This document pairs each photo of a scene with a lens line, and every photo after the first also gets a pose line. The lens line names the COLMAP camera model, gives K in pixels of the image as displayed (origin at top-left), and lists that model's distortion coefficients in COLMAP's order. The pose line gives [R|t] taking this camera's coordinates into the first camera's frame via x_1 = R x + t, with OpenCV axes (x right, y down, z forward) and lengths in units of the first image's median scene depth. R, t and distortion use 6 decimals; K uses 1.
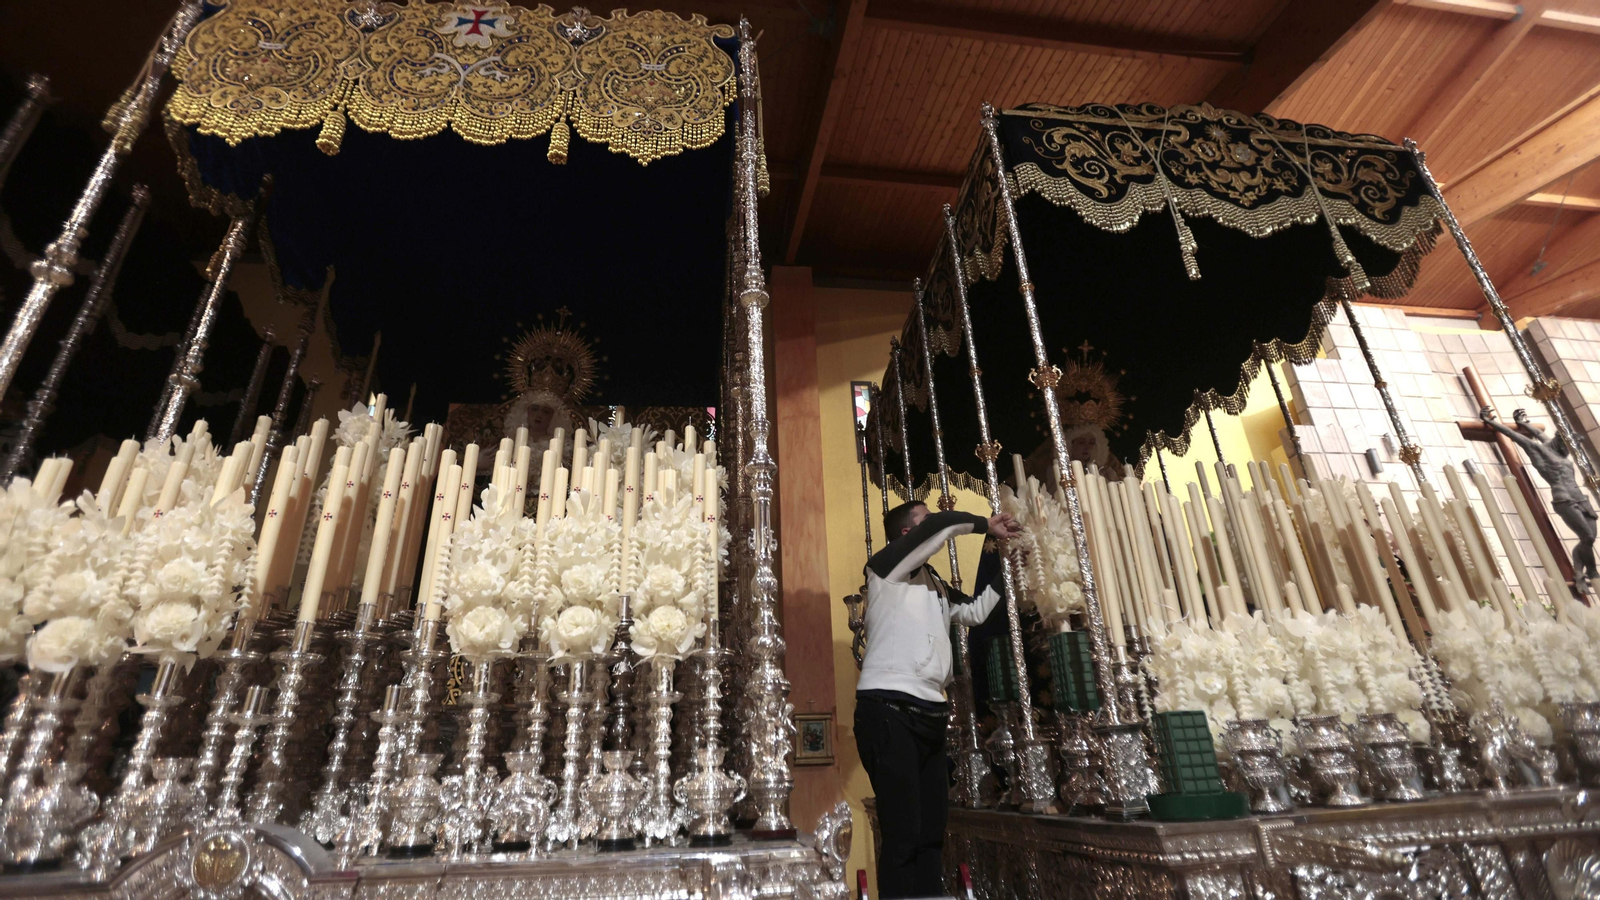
lens RADIAL K [[705.6, 0, 800.0], [0, 705.6, 450.0], [0, 0, 1]] dist [-0.031673, 0.000388]
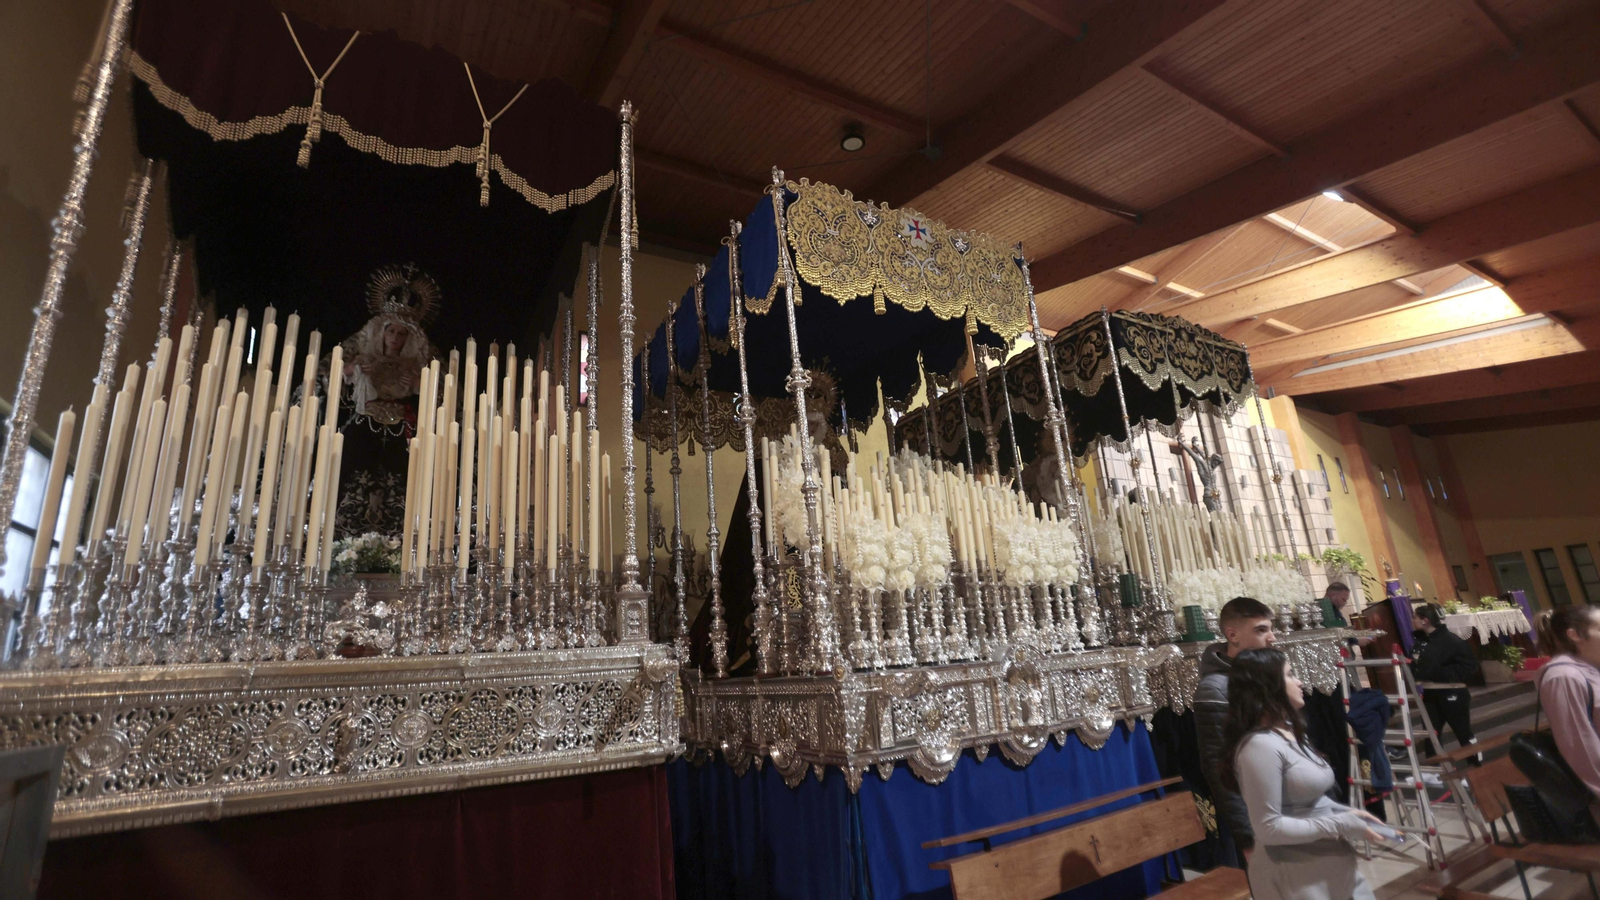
lens RADIAL K [[707.5, 0, 800.0], [0, 707.5, 450.0], [0, 0, 1]] dist [0.001182, 0.000438]
pose [[0.918804, 0.087622, 0.384865, -1.246117], [-0.135079, 0.985976, 0.098004, -0.181812], [-0.370880, -0.142034, 0.917755, -0.557651]]
